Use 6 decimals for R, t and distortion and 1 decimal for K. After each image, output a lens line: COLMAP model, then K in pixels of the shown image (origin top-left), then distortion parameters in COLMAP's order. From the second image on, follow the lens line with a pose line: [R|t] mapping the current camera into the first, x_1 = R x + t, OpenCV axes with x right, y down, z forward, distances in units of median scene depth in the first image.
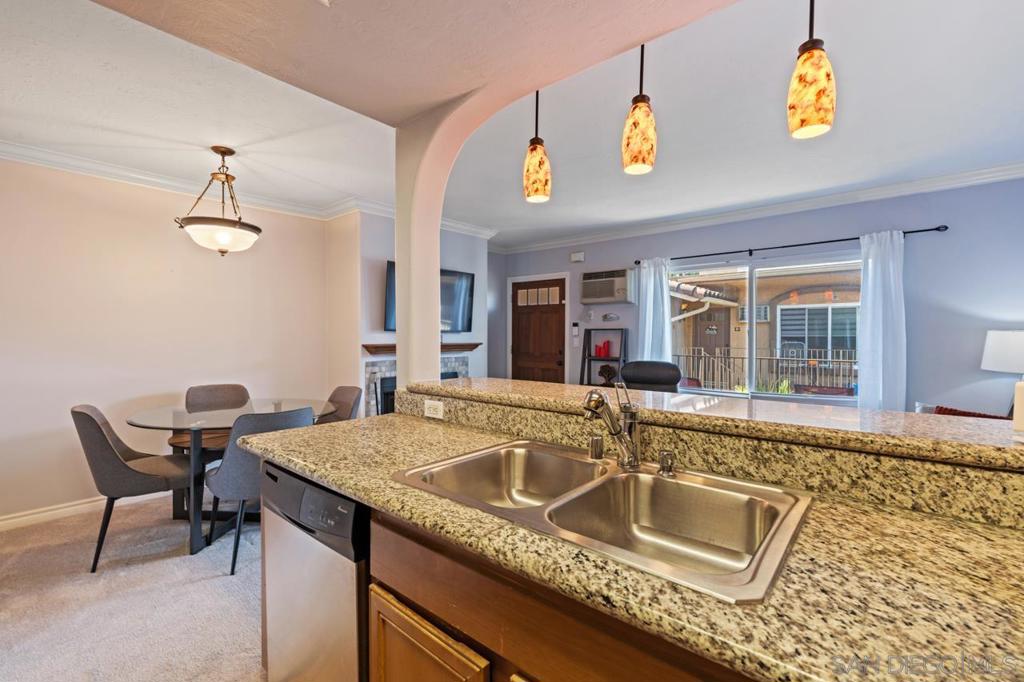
lens RADIAL K [[449.4, 0, 511.4], [0, 449.4, 341.5], [0, 0, 1]] dist [-0.003499, -0.000107]
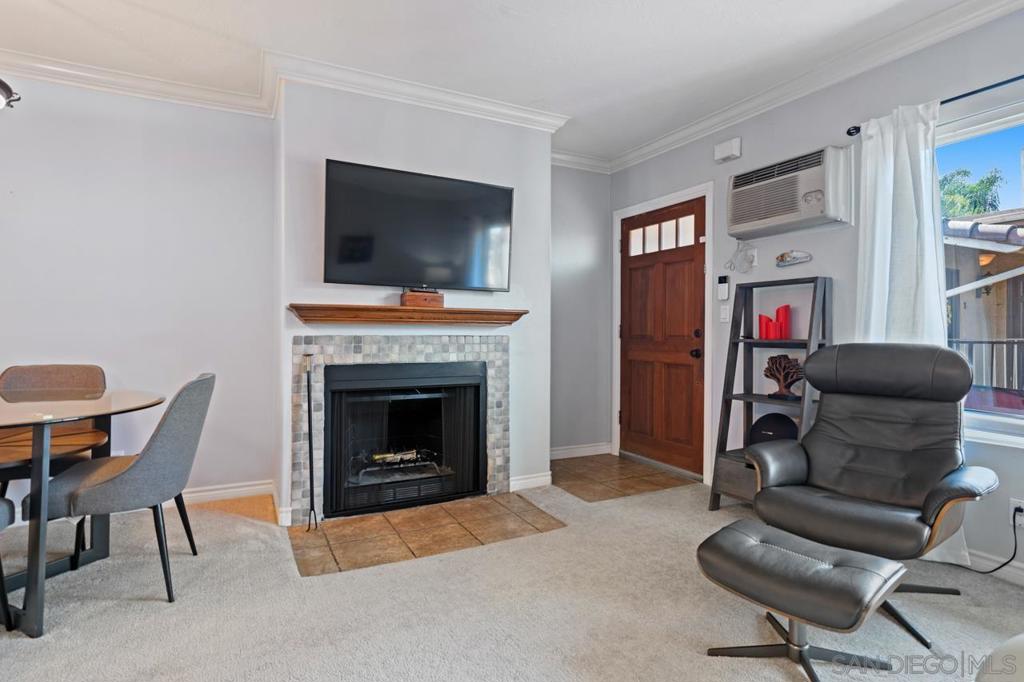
lens RADIAL K [[525.0, 0, 513.7], [0, 525.0, 333.3], [0, 0, 1]] dist [-0.001977, 0.000045]
pose [[0.931422, 0.000324, -0.363940, 0.144264], [-0.007342, 0.999813, -0.017900, 0.039861], [0.363866, 0.019344, 0.931250, 0.358349]]
